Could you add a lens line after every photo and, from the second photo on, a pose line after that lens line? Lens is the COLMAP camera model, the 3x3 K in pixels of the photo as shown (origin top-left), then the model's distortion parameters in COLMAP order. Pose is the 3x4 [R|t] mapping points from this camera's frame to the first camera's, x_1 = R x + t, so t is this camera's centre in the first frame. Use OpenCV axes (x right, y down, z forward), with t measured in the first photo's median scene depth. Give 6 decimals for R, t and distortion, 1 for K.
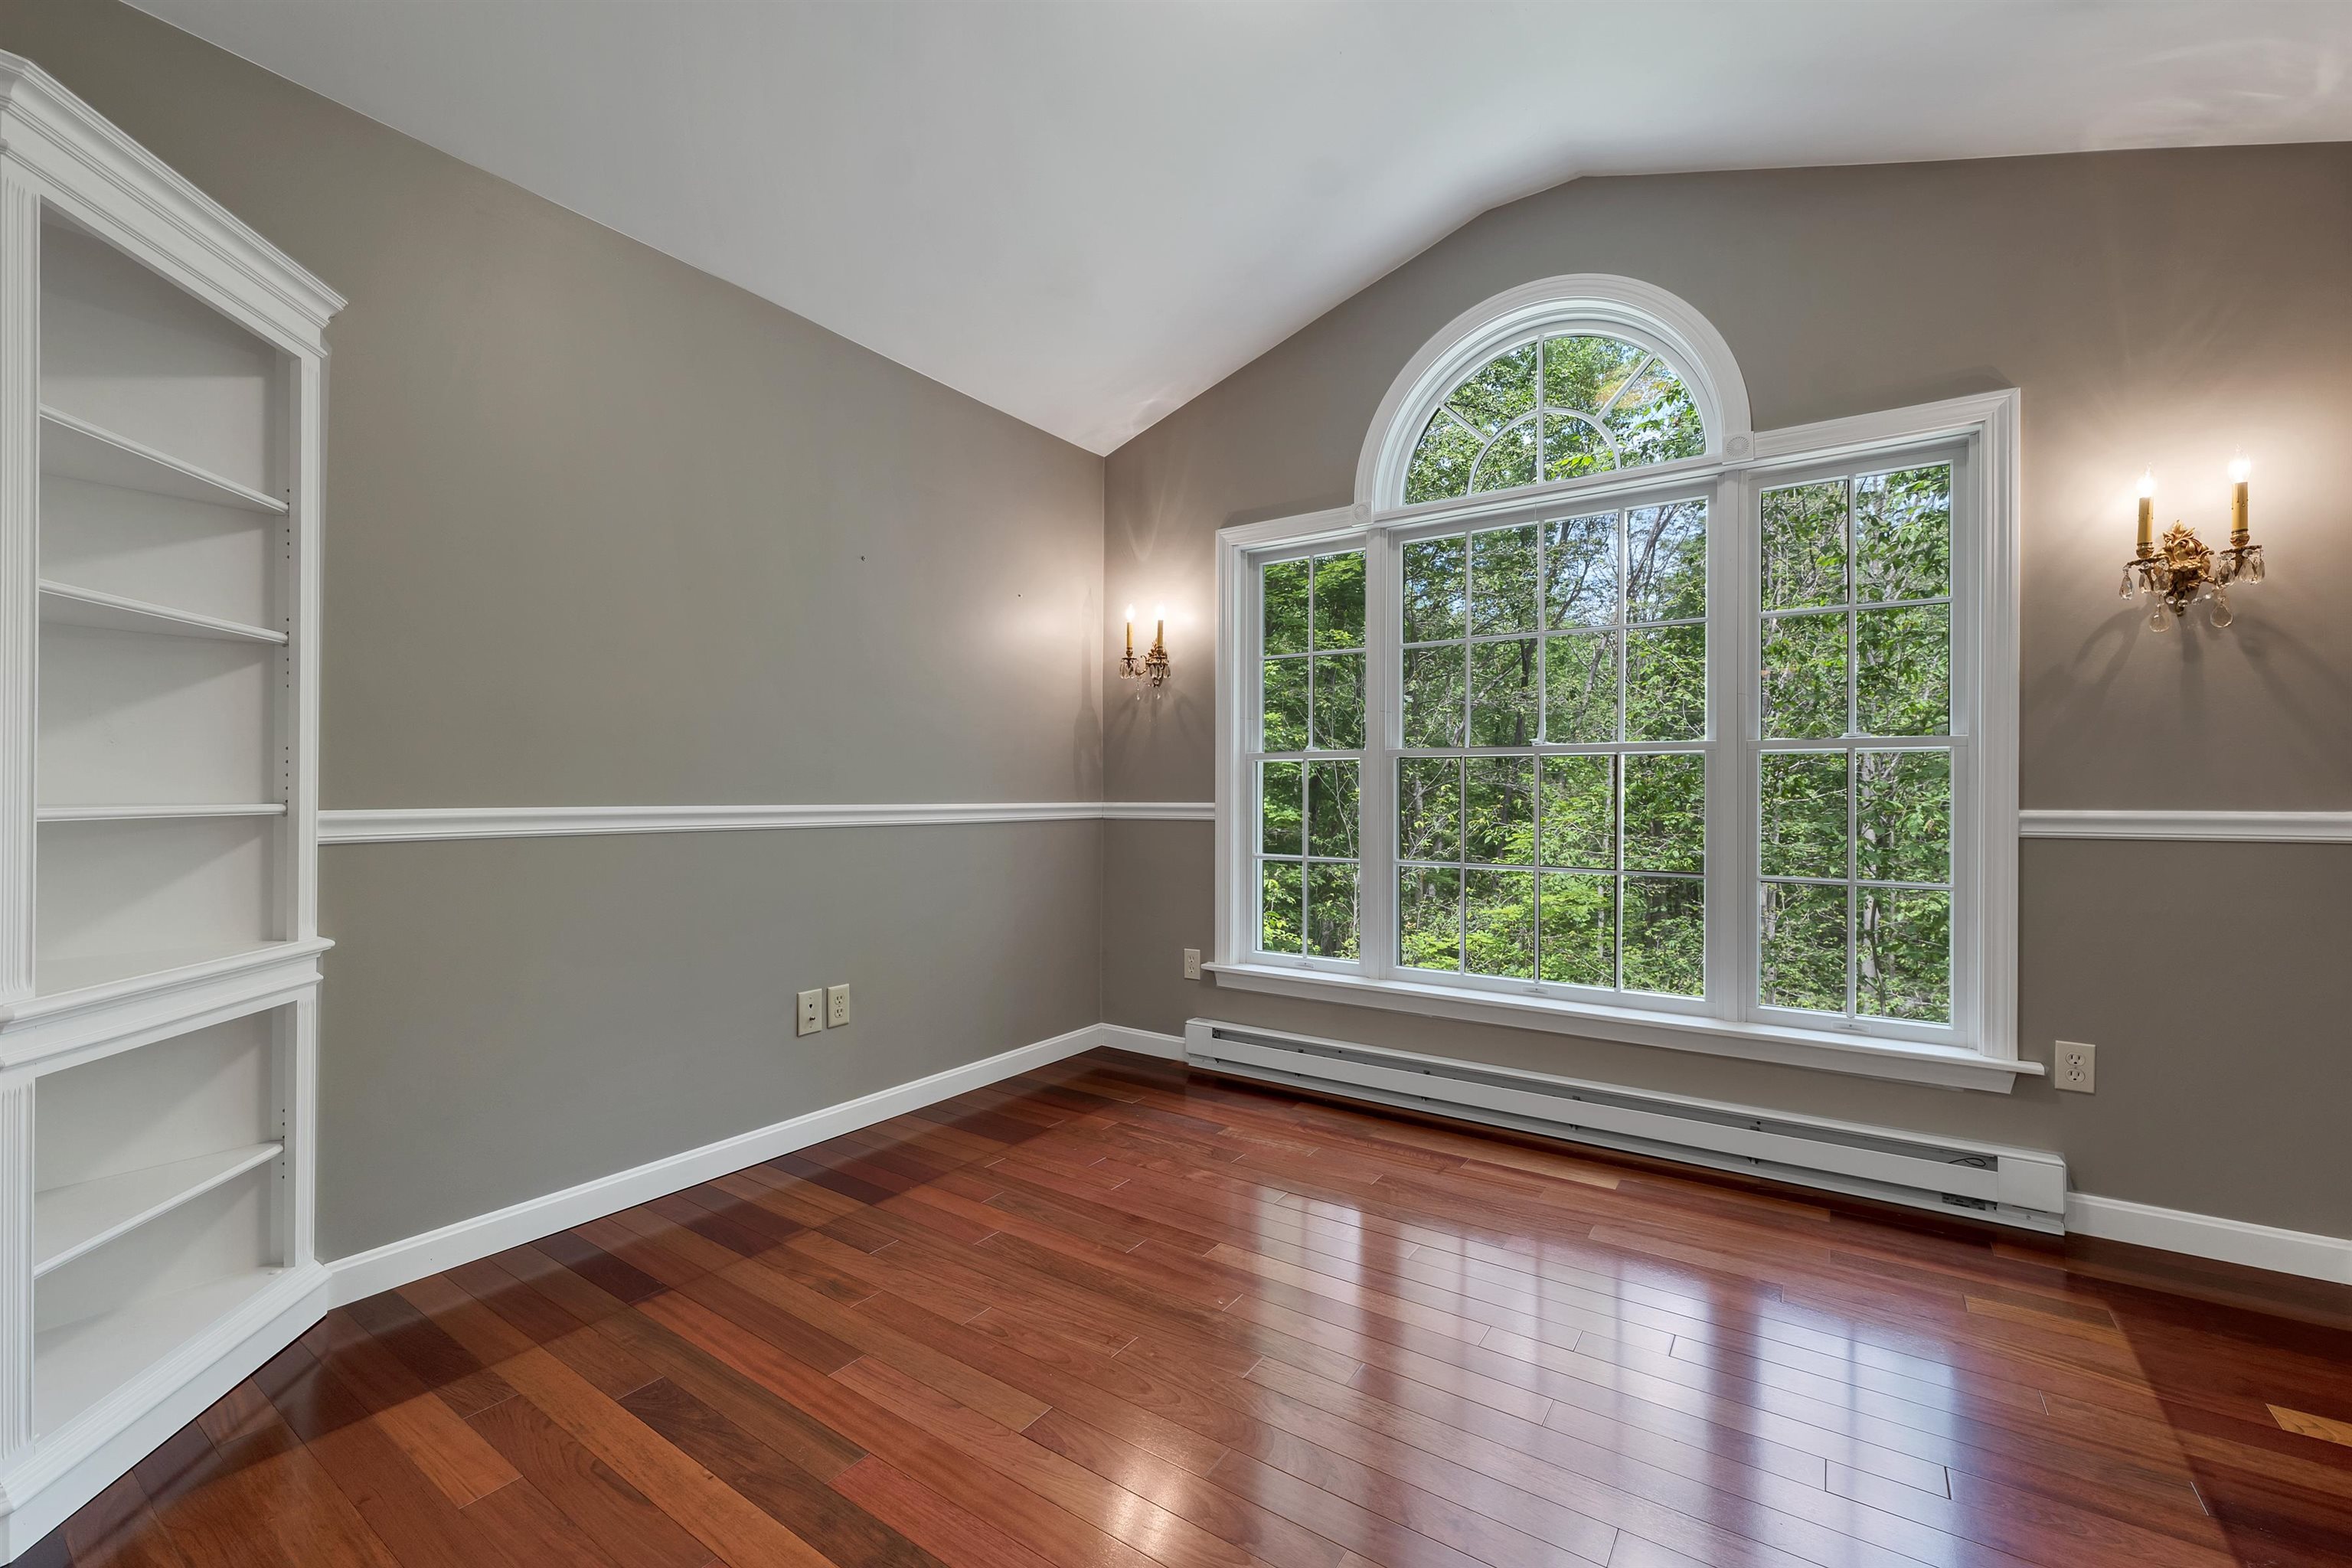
lens RADIAL K [[971.2, 0, 1172.3], [0, 971.2, 788.4], [0, 0, 1]] dist [-0.000725, -0.000157]
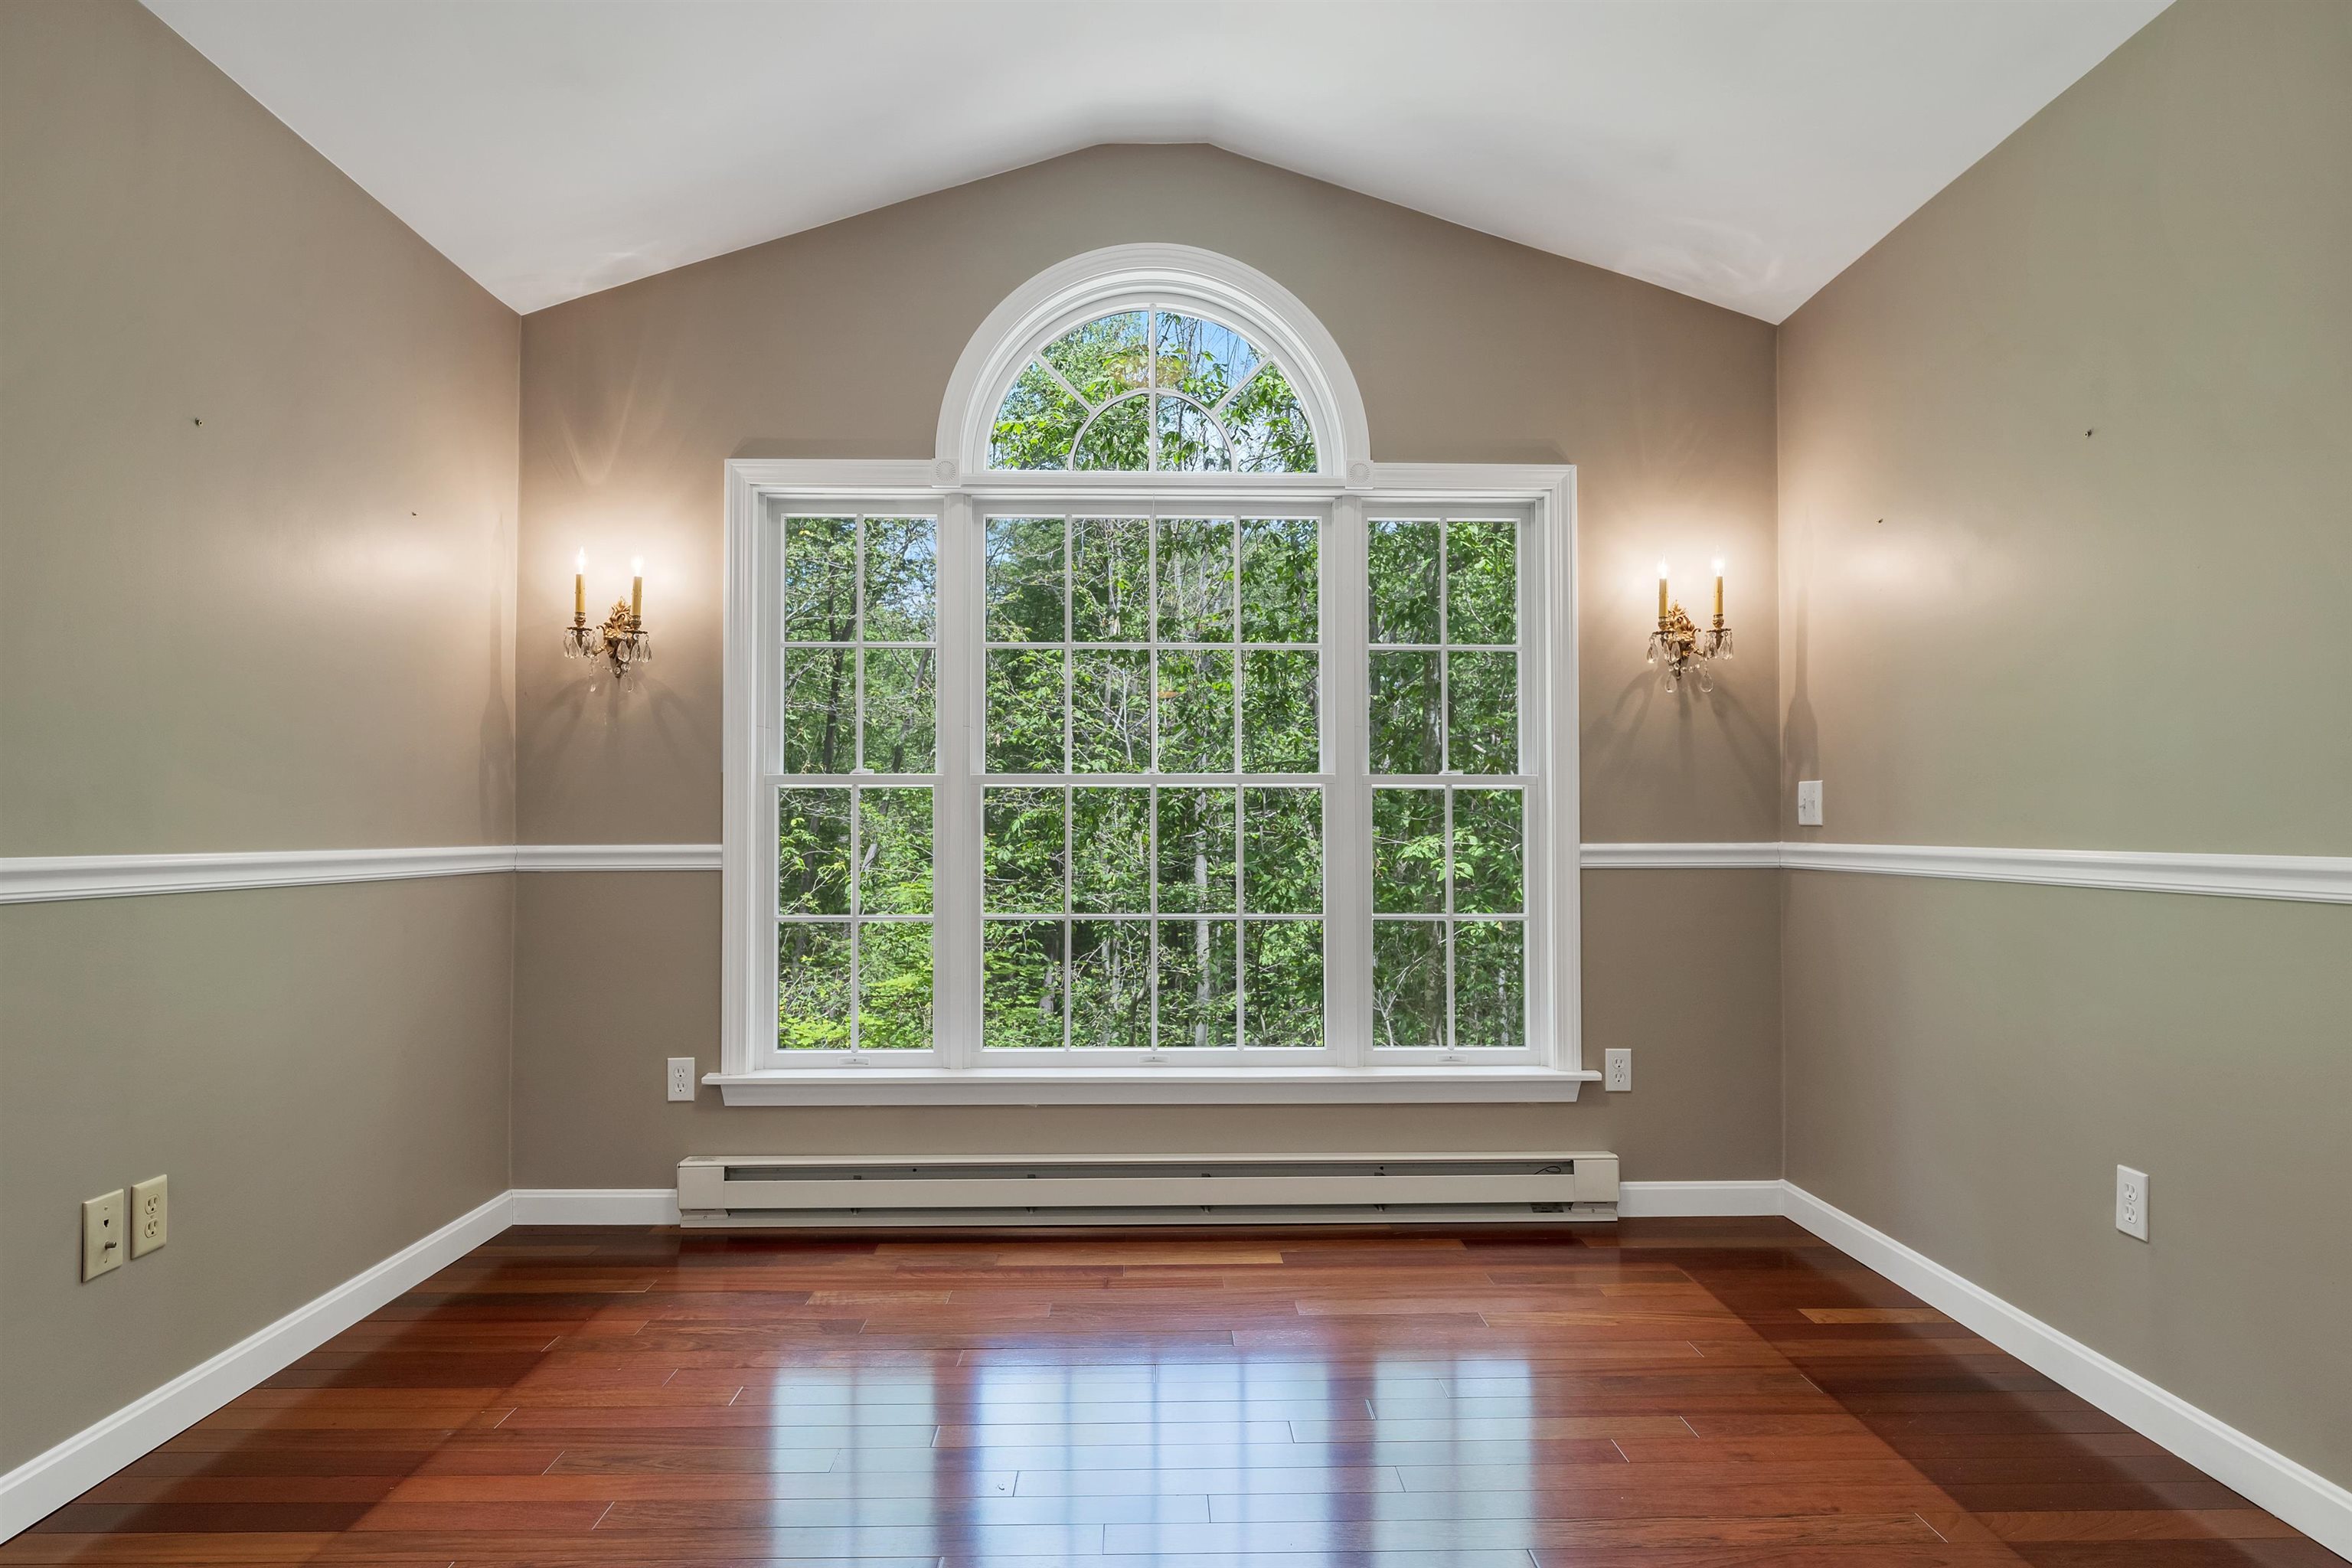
lens RADIAL K [[1334.4, 0, 1173.3], [0, 1334.4, 791.9], [0, 0, 1]] dist [-0.003365, -0.000102]
pose [[0.807074, 0.013788, 0.590290, -0.336026], [-0.000642, 0.999747, -0.022474, -0.002234], [-0.590450, 0.017759, 0.806879, 0.035480]]
